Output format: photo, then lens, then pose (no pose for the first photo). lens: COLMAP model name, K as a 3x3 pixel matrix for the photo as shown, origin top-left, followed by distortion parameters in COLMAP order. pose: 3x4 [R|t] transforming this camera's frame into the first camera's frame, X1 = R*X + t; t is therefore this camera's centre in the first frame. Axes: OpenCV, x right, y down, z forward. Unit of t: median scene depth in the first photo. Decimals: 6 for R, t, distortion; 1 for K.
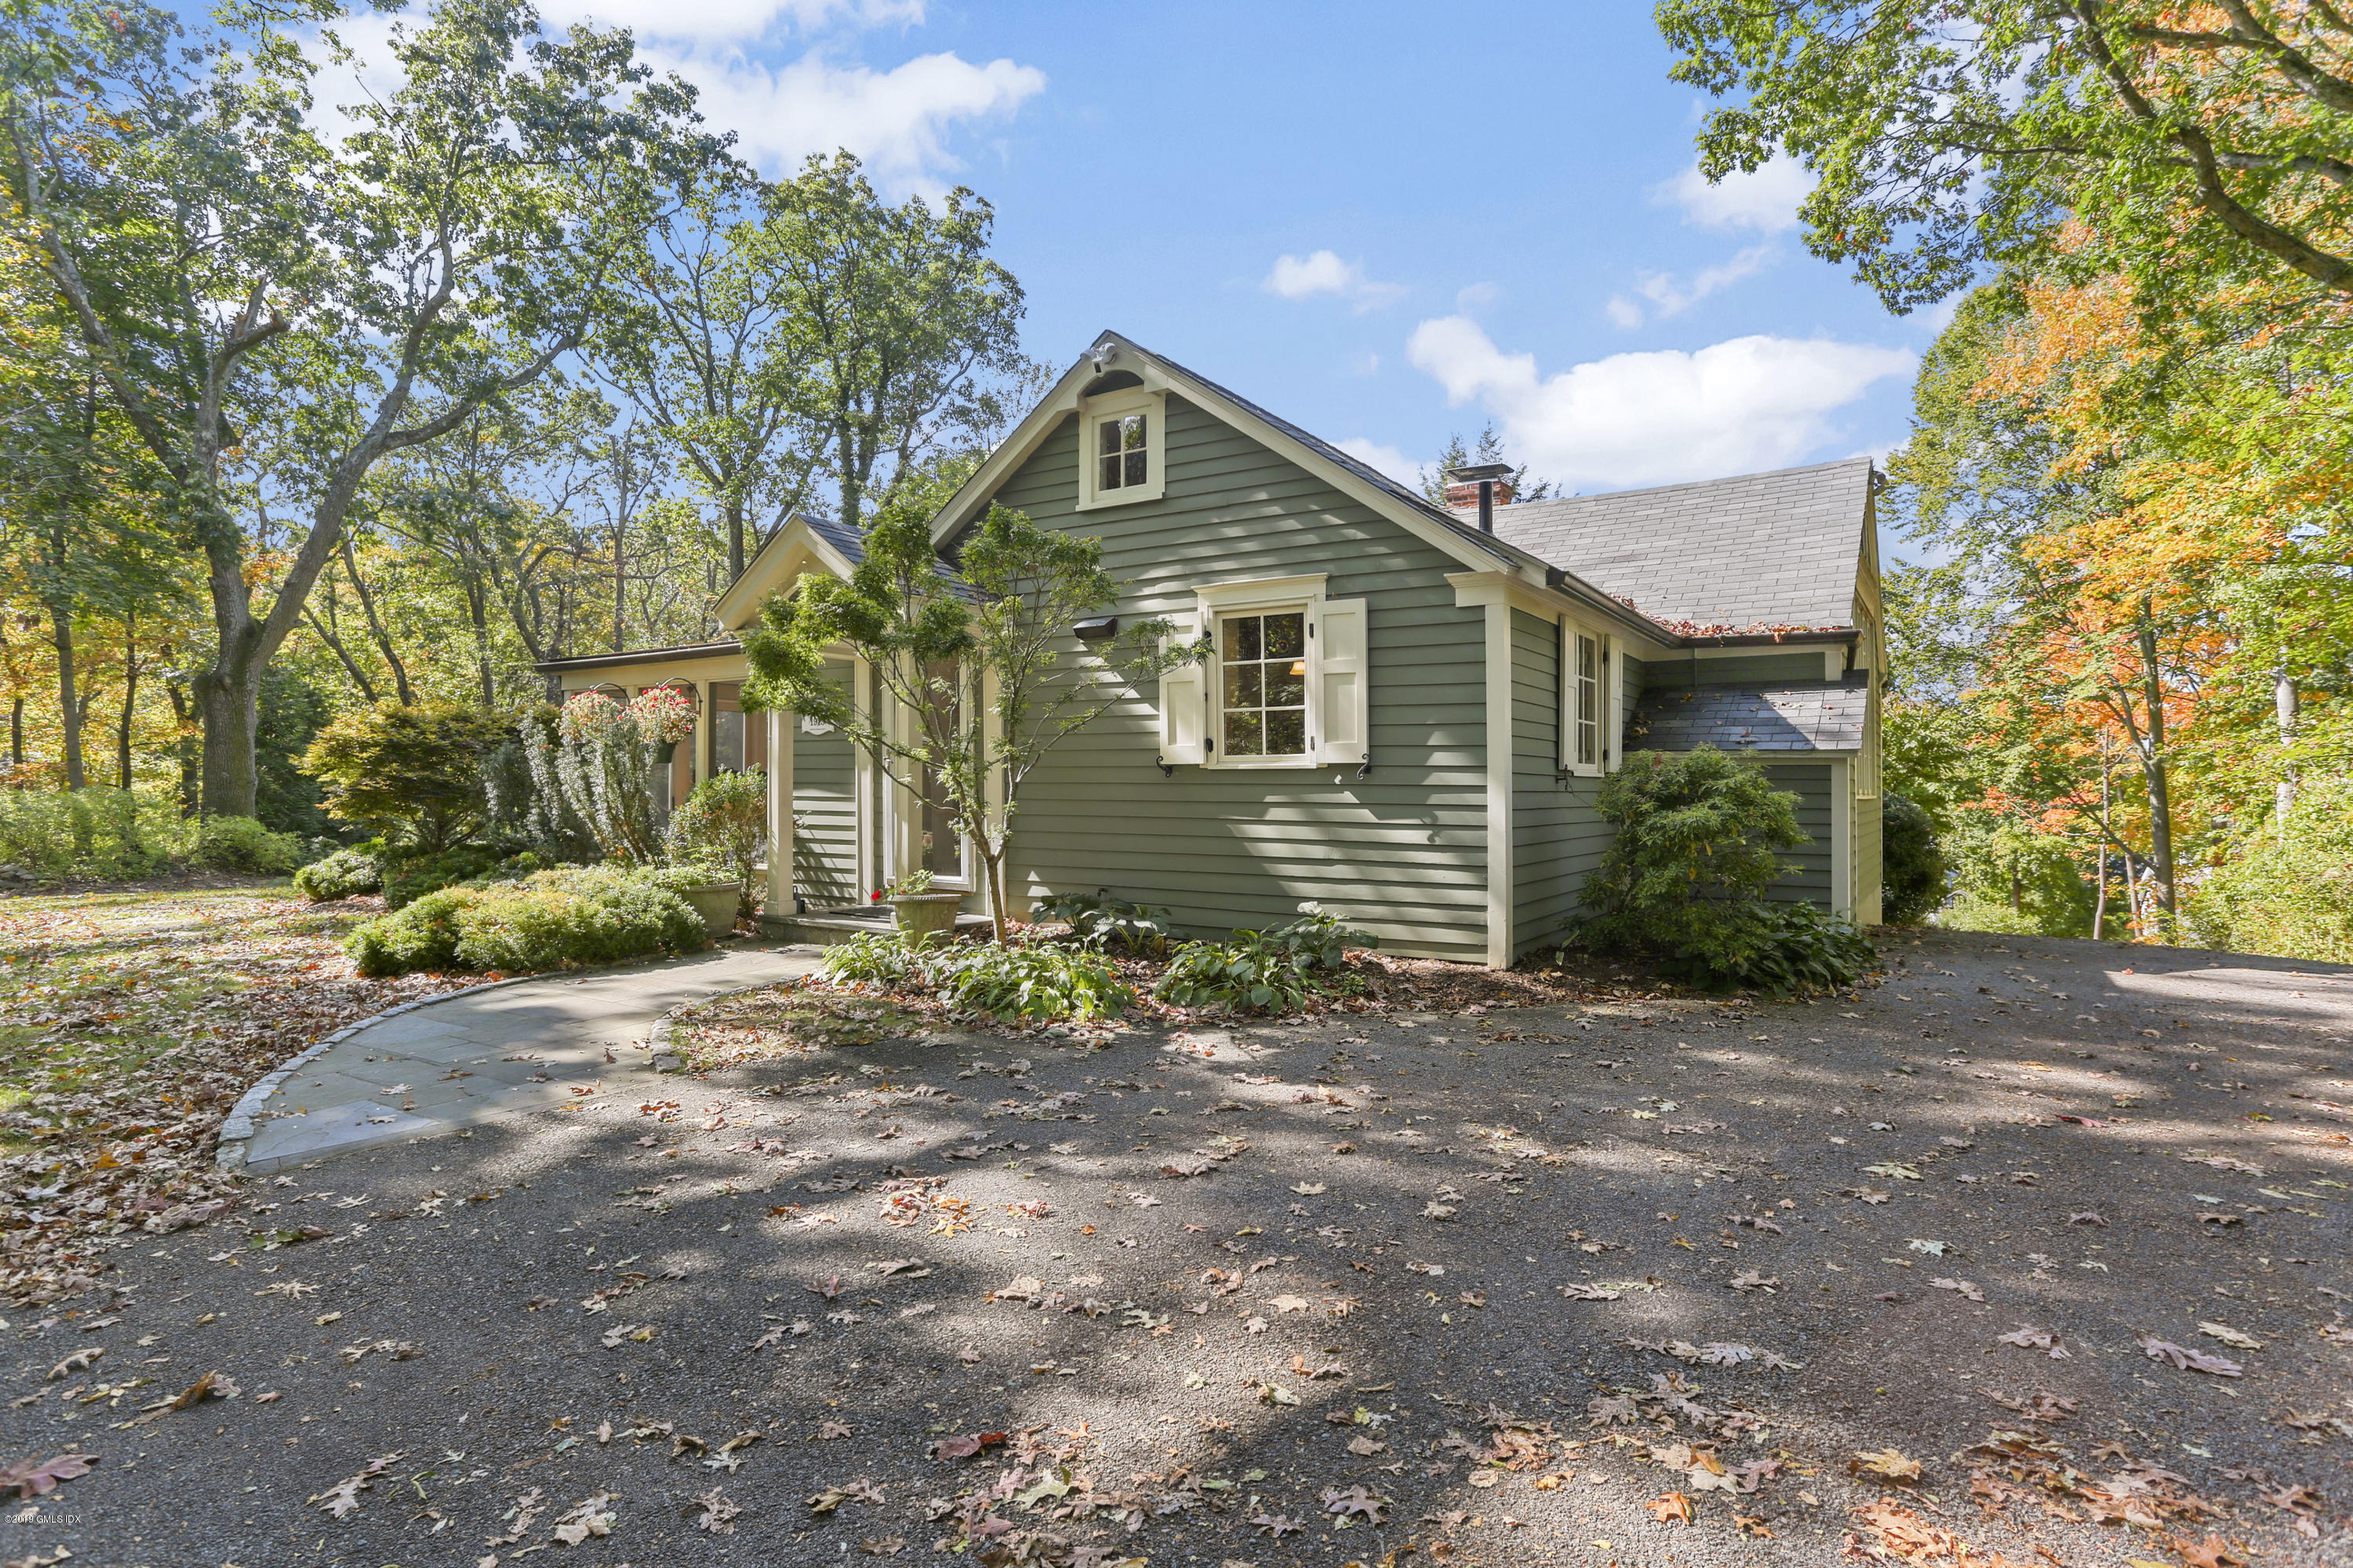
lens RADIAL K [[1196.6, 0, 1174.6], [0, 1196.6, 779.7], [0, 0, 1]] dist [-0.048209, 0.023933]
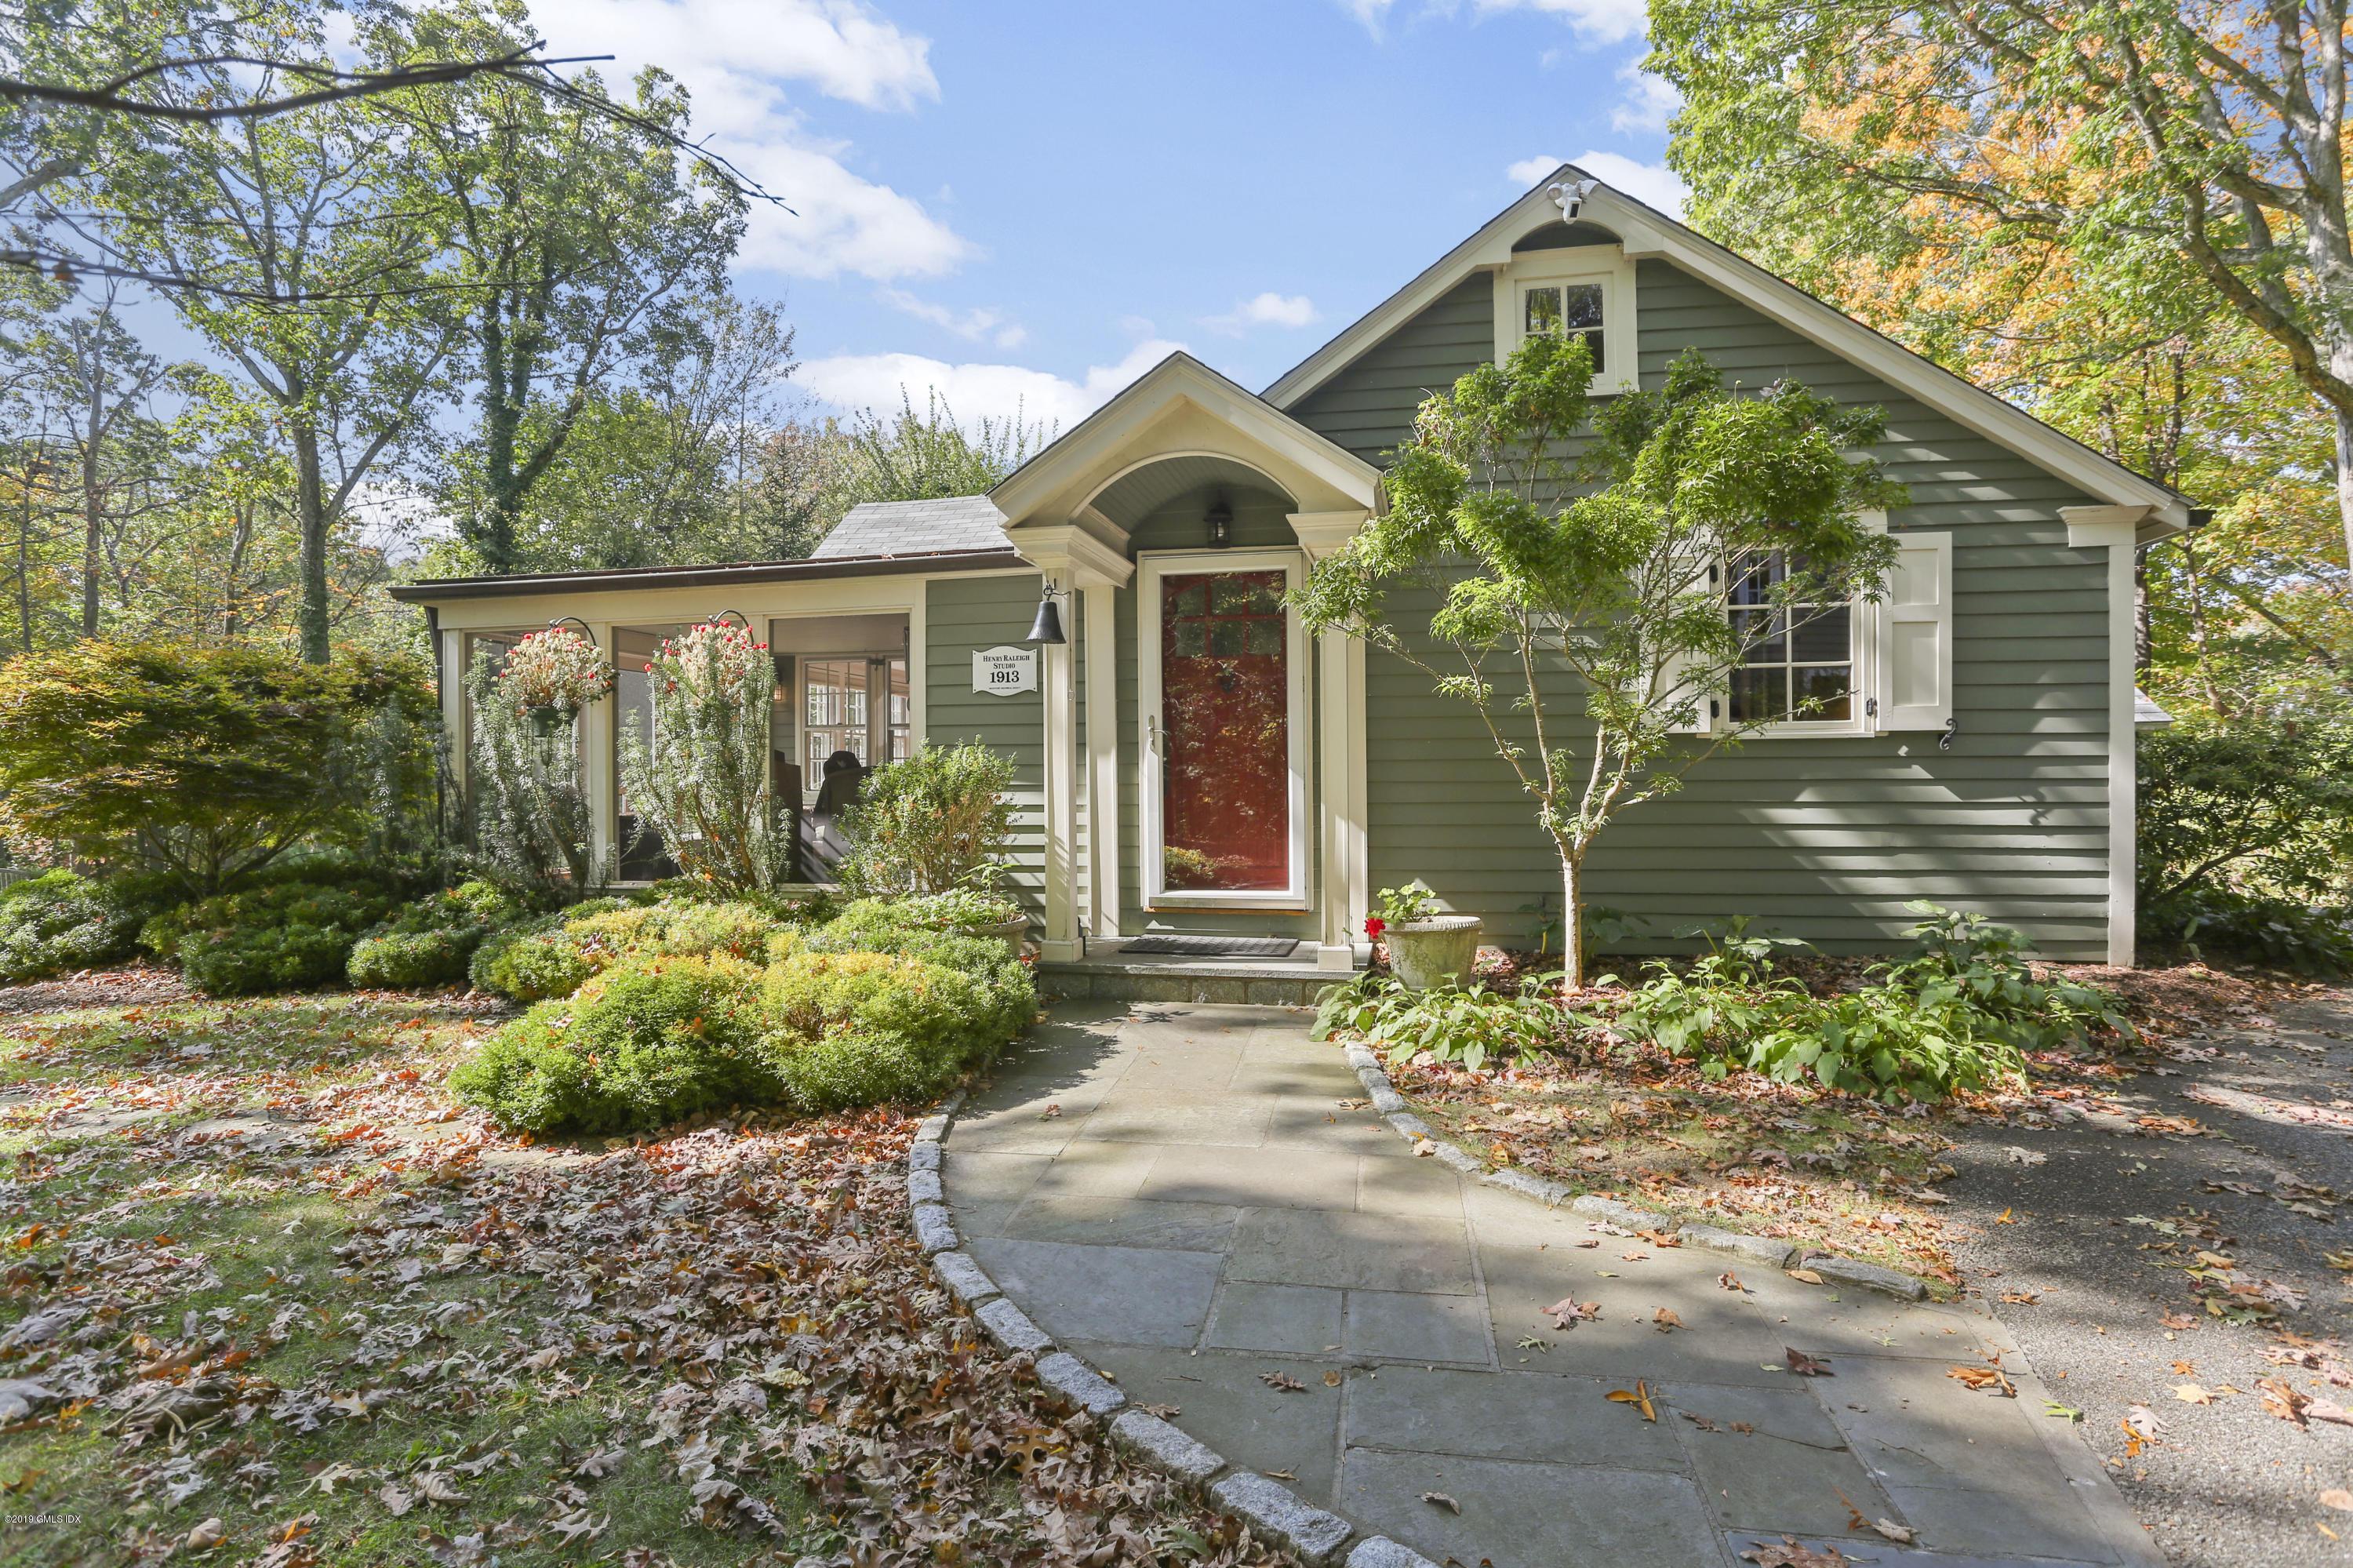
lens RADIAL K [[1196.6, 0, 1174.6], [0, 1196.6, 779.7], [0, 0, 1]] dist [-0.048209, 0.023933]
pose [[0.933128, -0.008232, 0.359451, -0.621051], [0.008098, 0.999965, 0.001879, 0.014057], [-0.359454, 0.001158, 0.933162, 0.417595]]
